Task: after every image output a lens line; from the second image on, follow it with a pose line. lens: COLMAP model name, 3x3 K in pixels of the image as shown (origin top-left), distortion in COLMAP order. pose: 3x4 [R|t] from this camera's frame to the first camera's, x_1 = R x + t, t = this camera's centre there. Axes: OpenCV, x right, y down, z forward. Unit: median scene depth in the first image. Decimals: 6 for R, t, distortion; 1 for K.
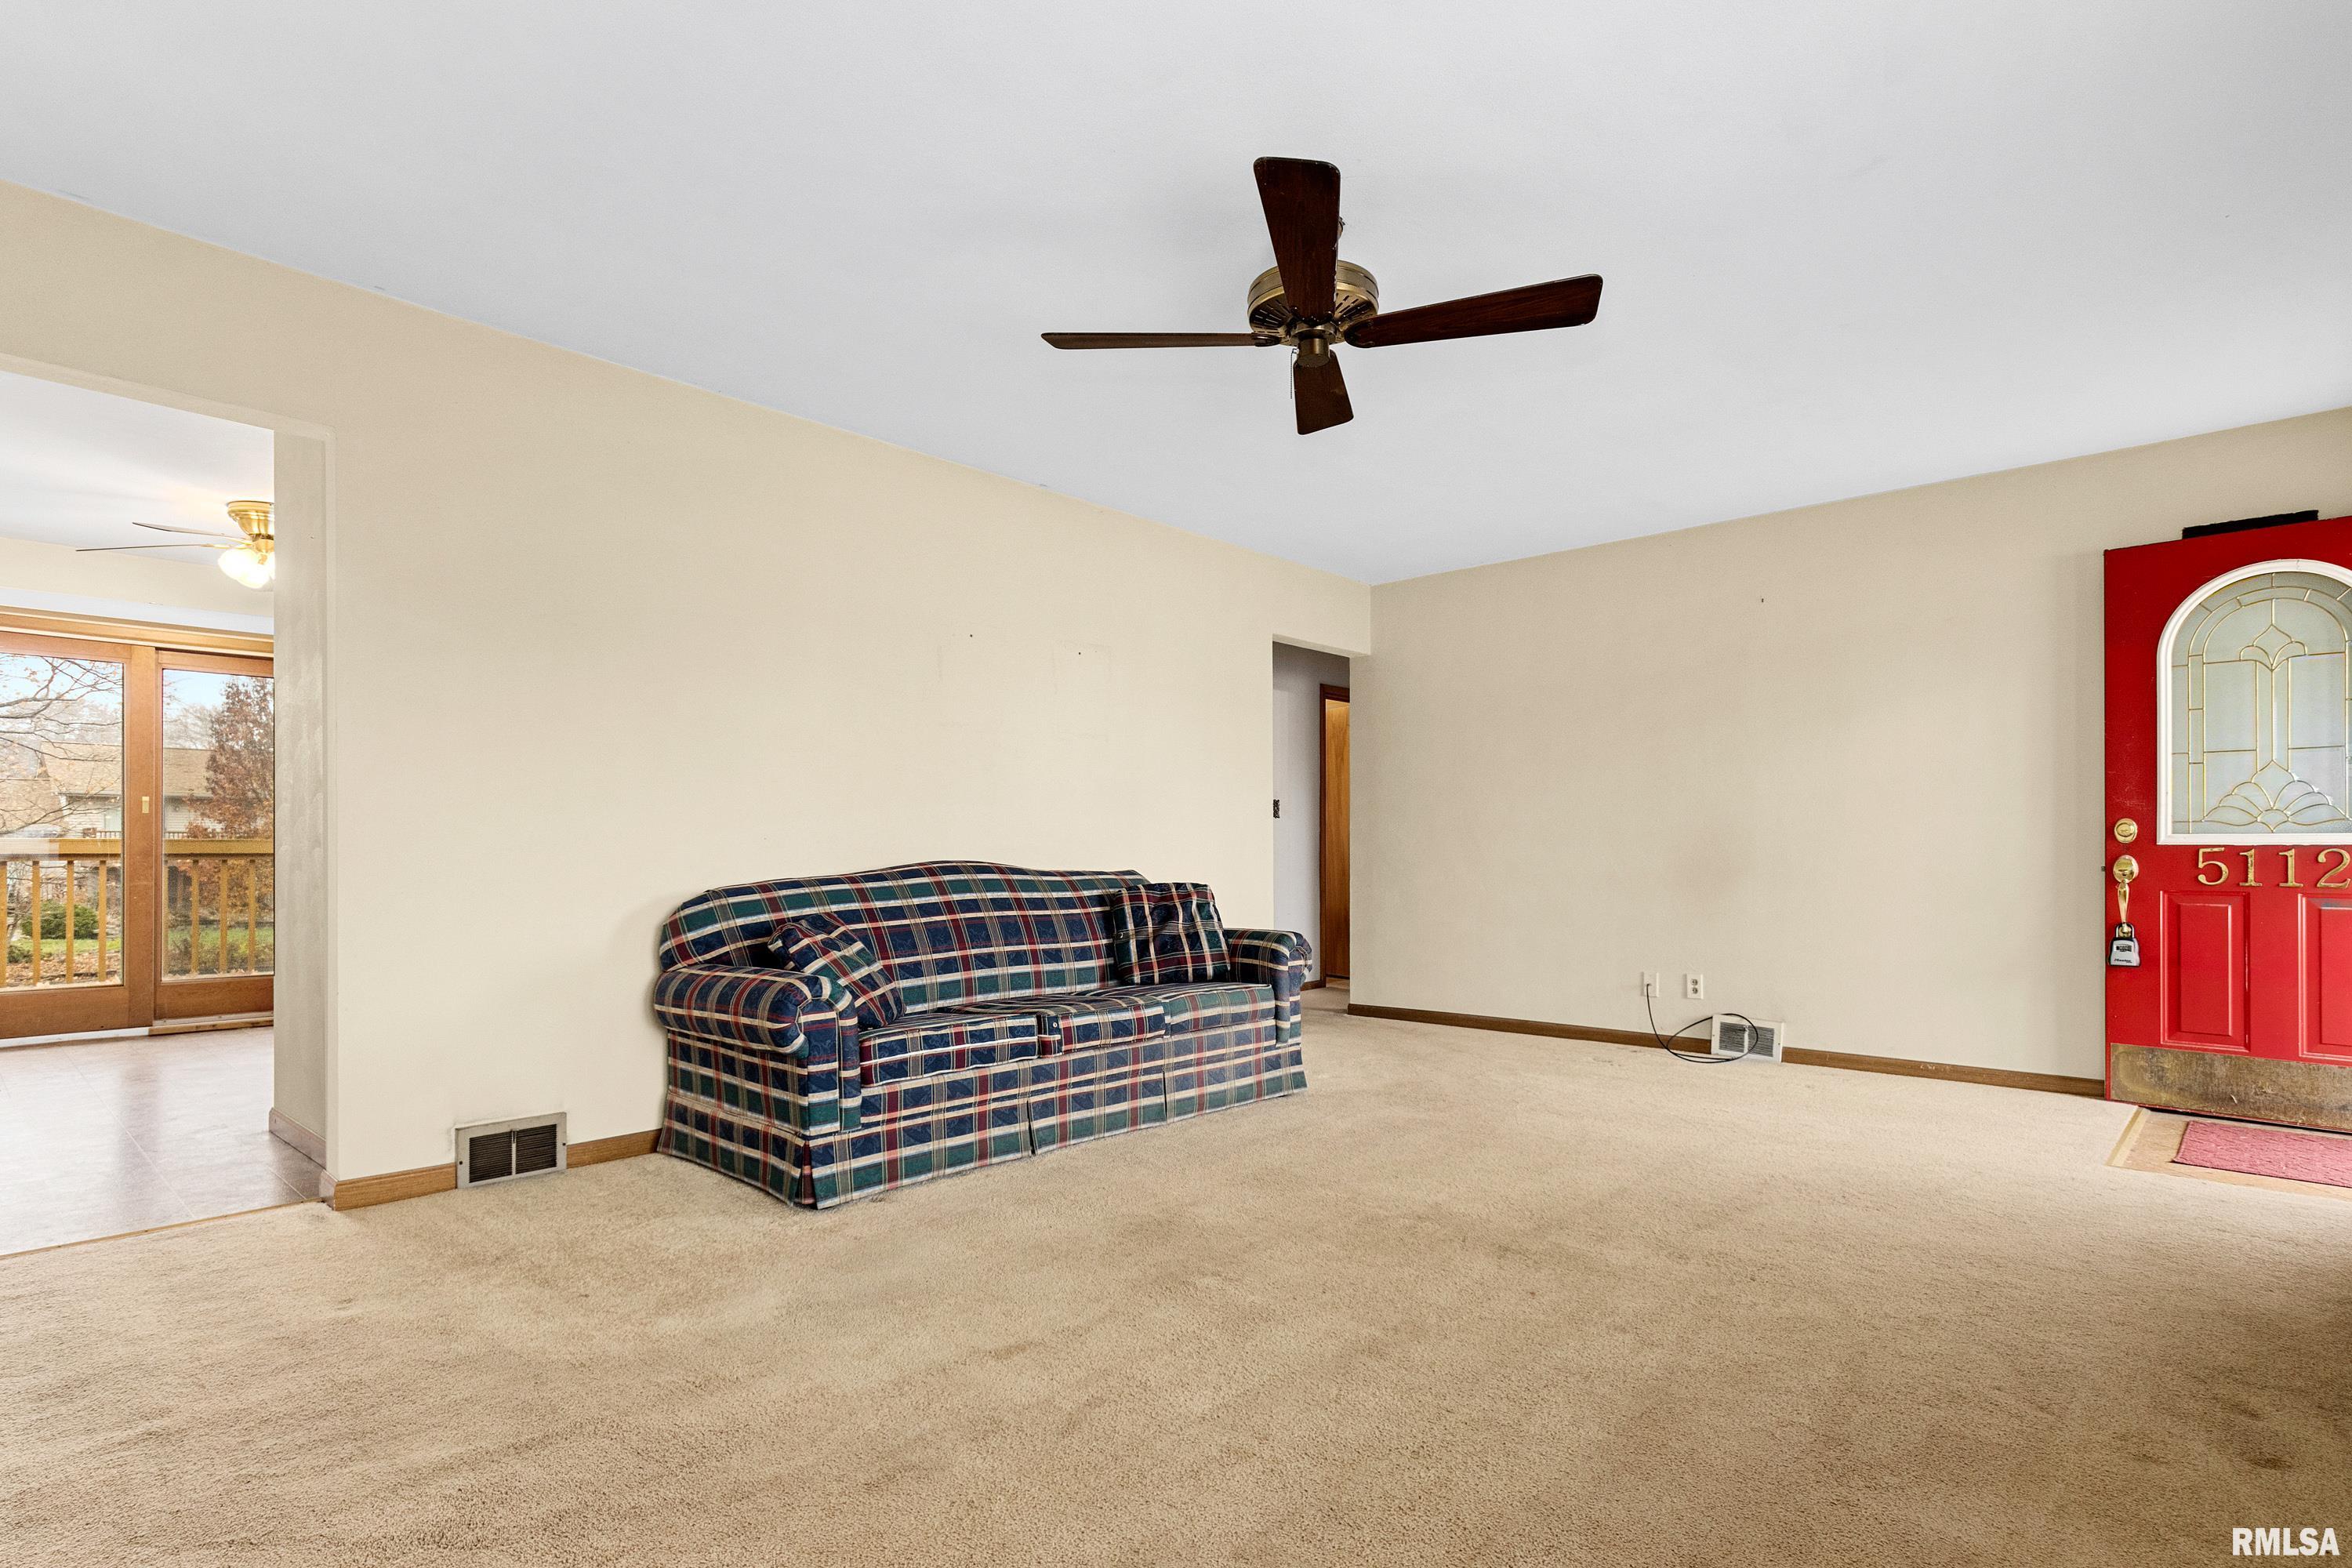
lens RADIAL K [[1171.8, 0, 1176.8], [0, 1171.8, 855.0], [0, 0, 1]] dist [0.002979, 0.001688]
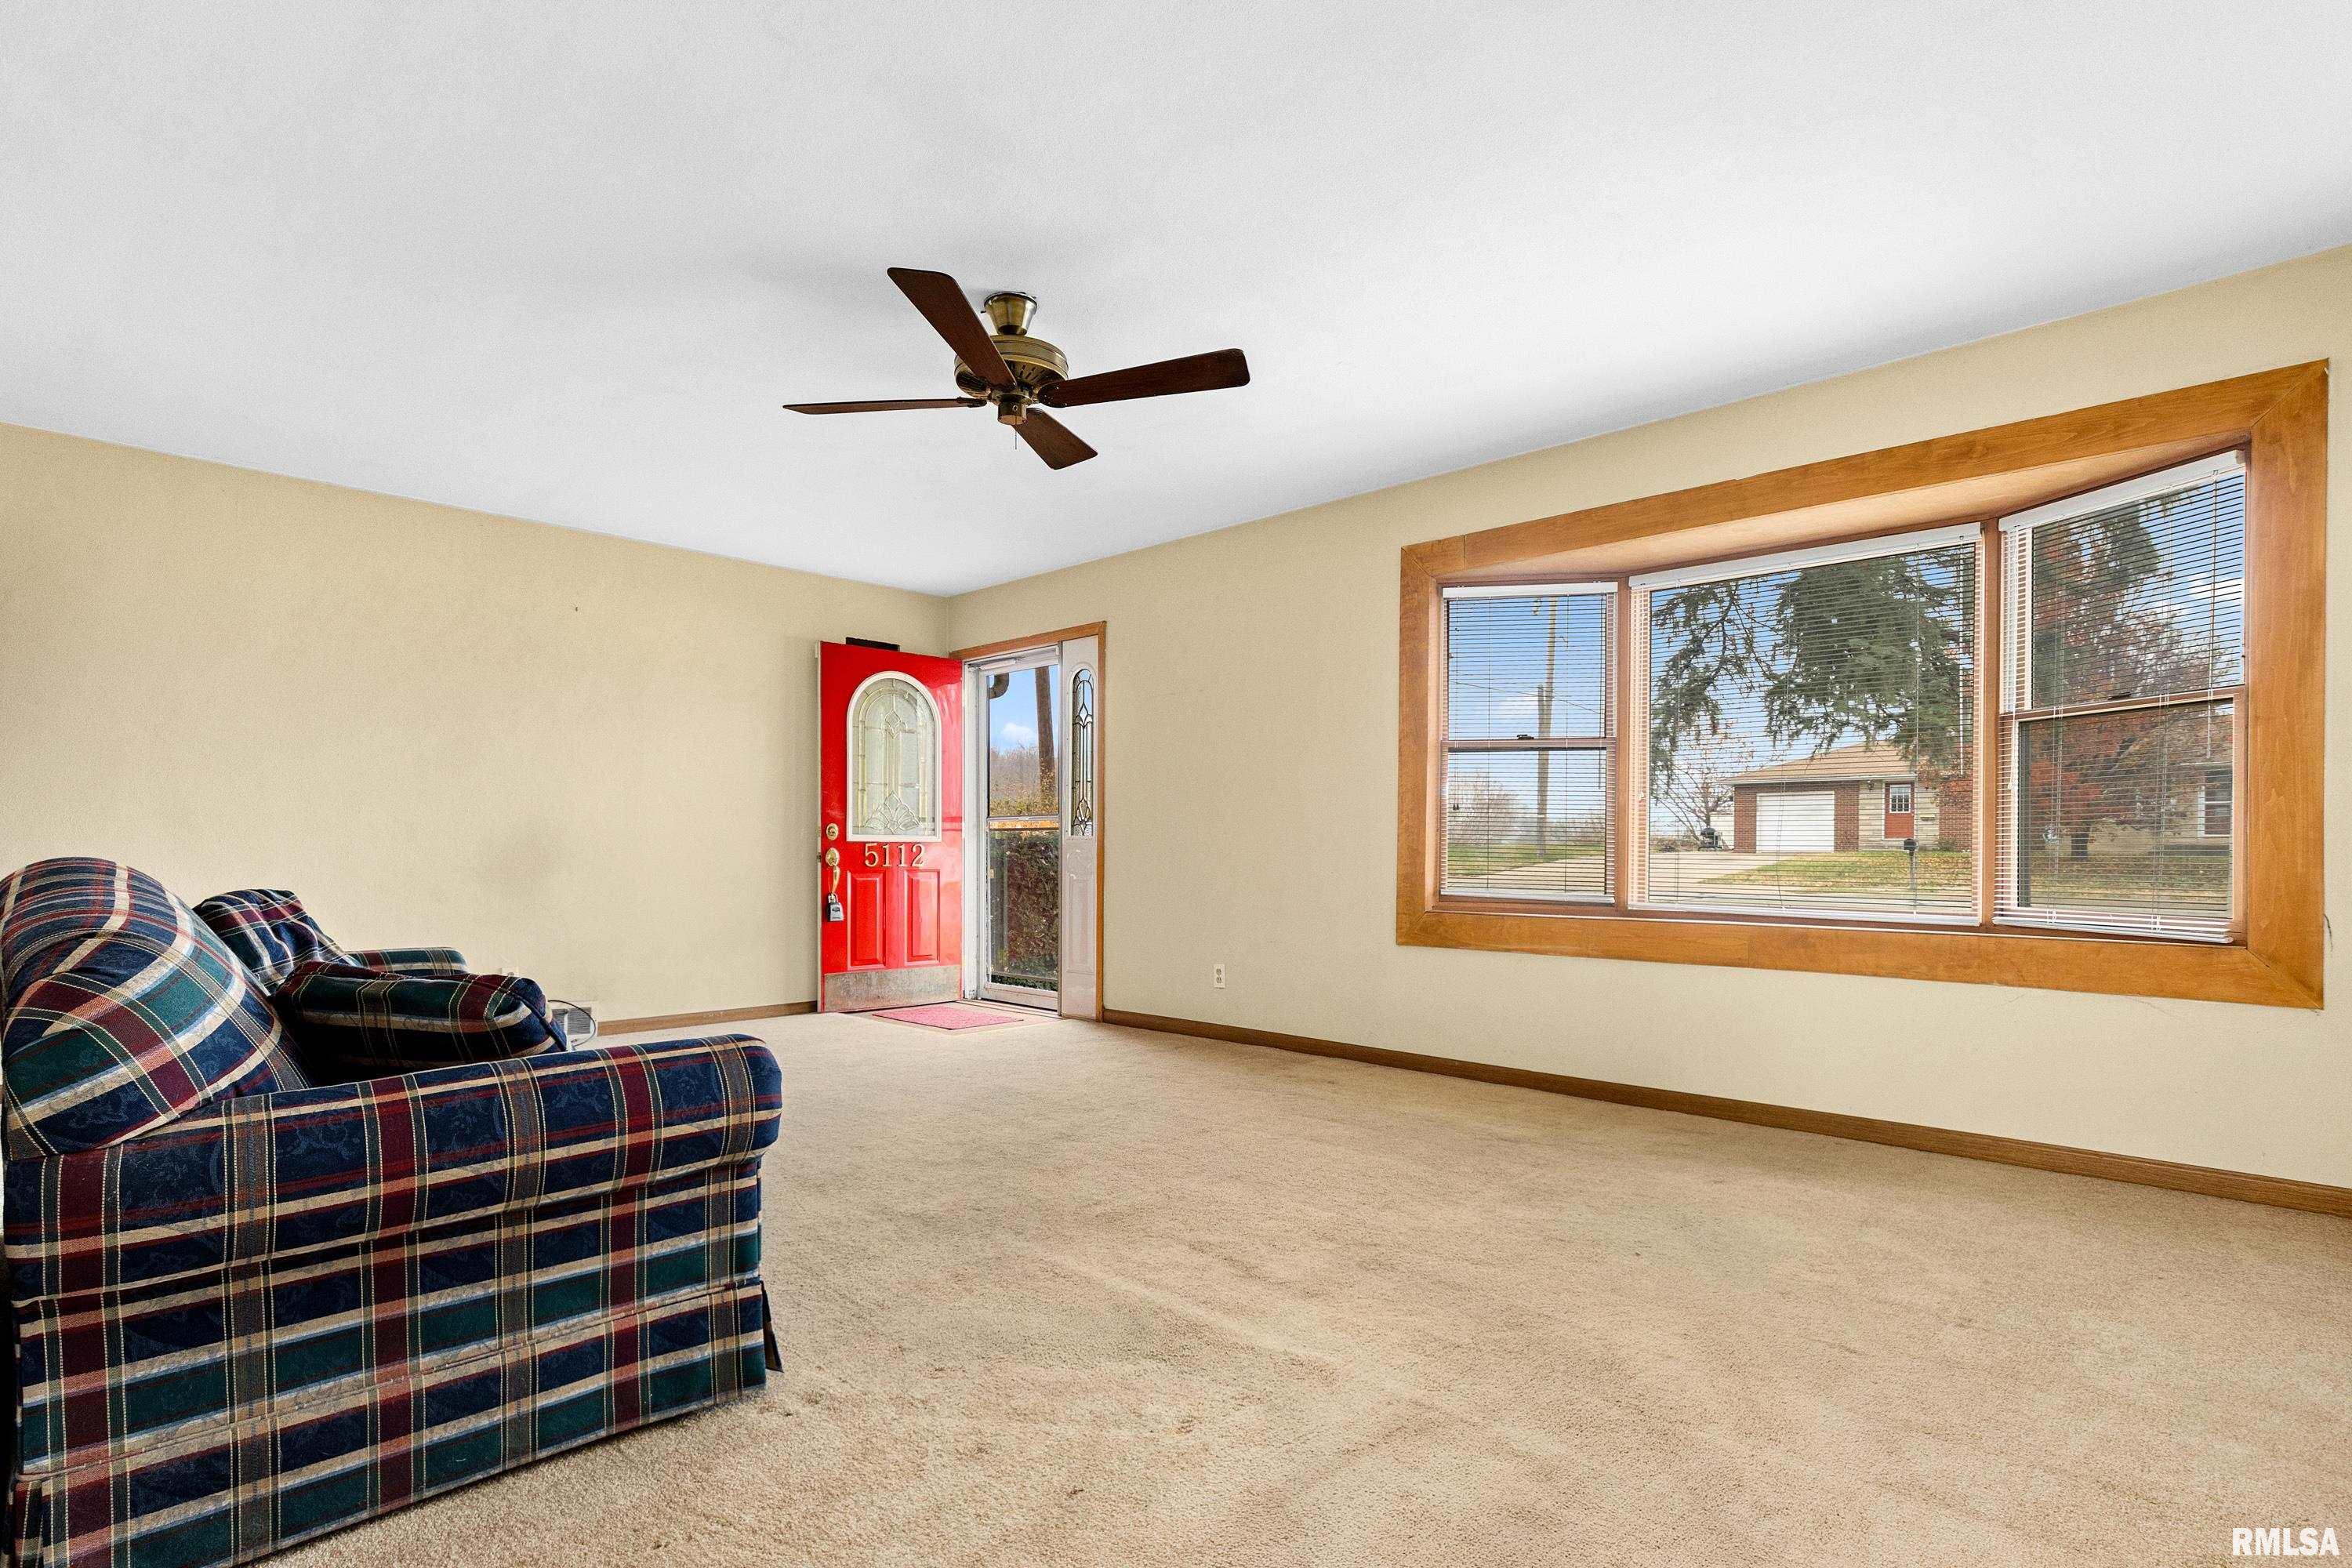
lens RADIAL K [[1160.0, 0, 1187.2], [0, 1160.0, 855.7], [0, 0, 1]] dist [-0.002837, -0.001247]
pose [[0.013620, -0.005762, 0.999891, -0.722427], [-0.003409, 0.999977, 0.005809, 0.000349], [-0.999901, -0.003488, 0.013600, 0.569797]]
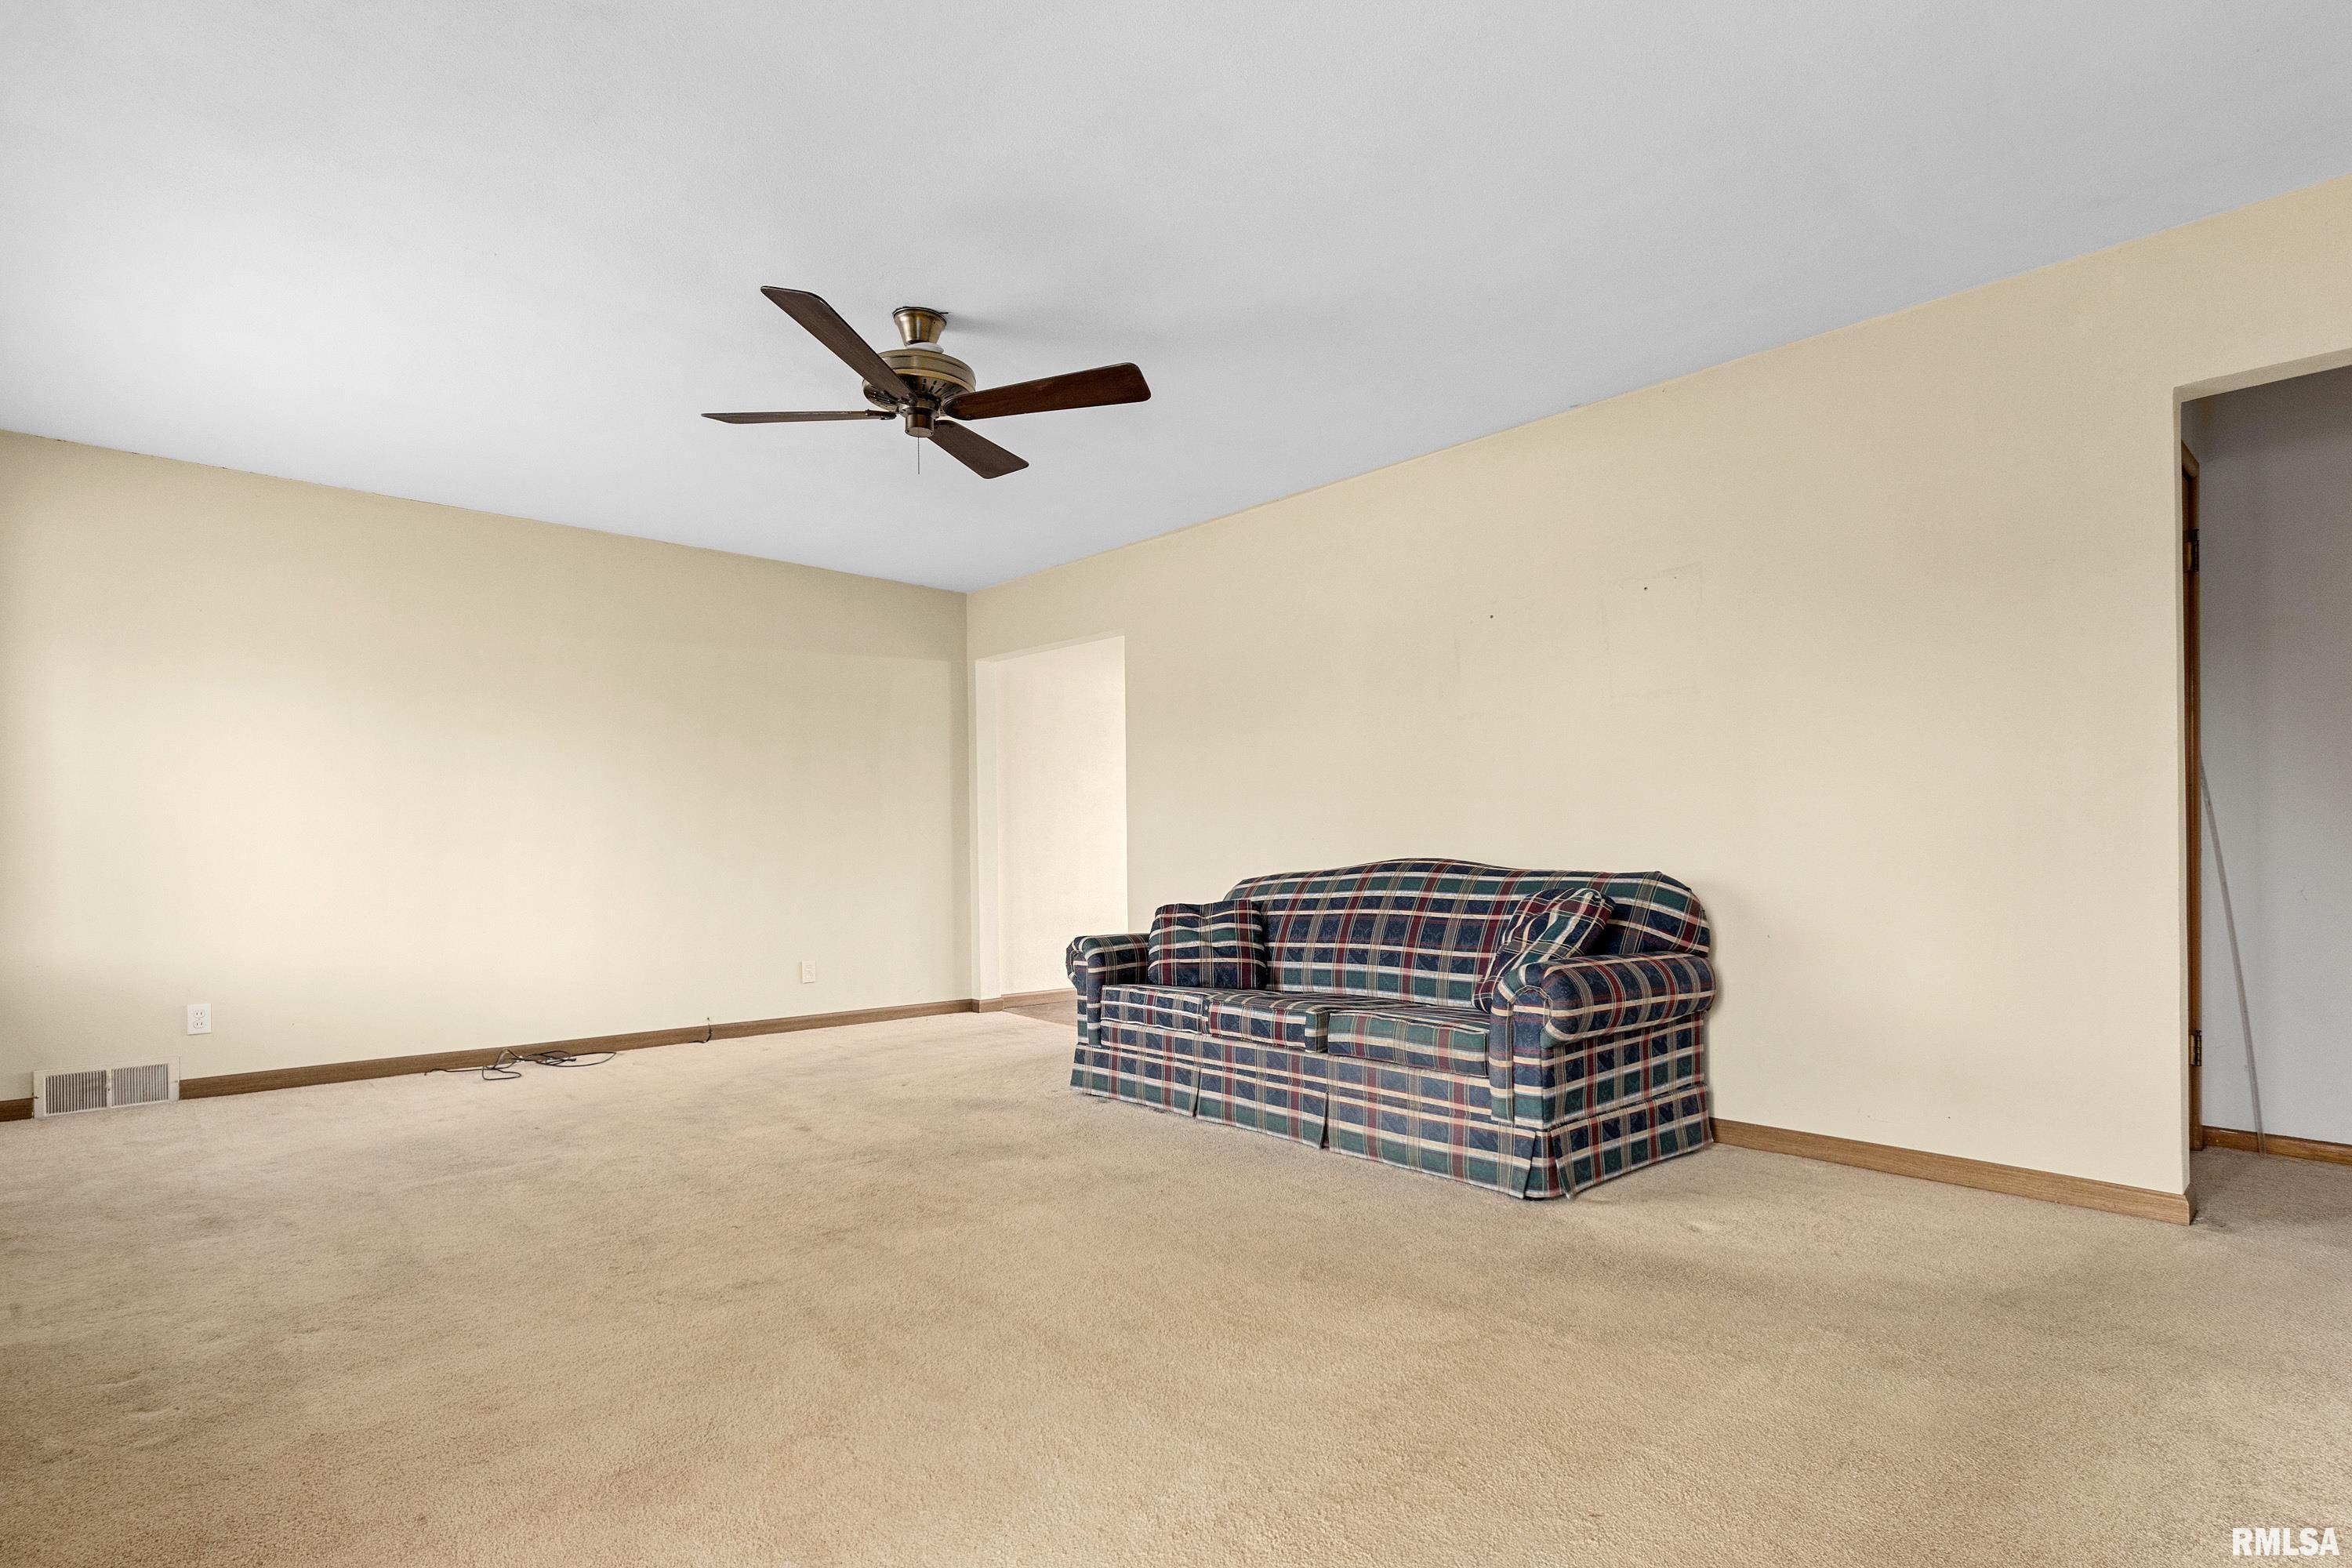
lens RADIAL K [[1171.8, 0, 1176.8], [0, 1171.8, 855.0], [0, 0, 1]] dist [0.002979, 0.001688]
pose [[-0.080433, 0.000800, -0.996760, 0.889977], [0.005864, 0.999983, 0.000330, 0.000426], [0.996743, -0.005819, -0.080437, 0.945817]]
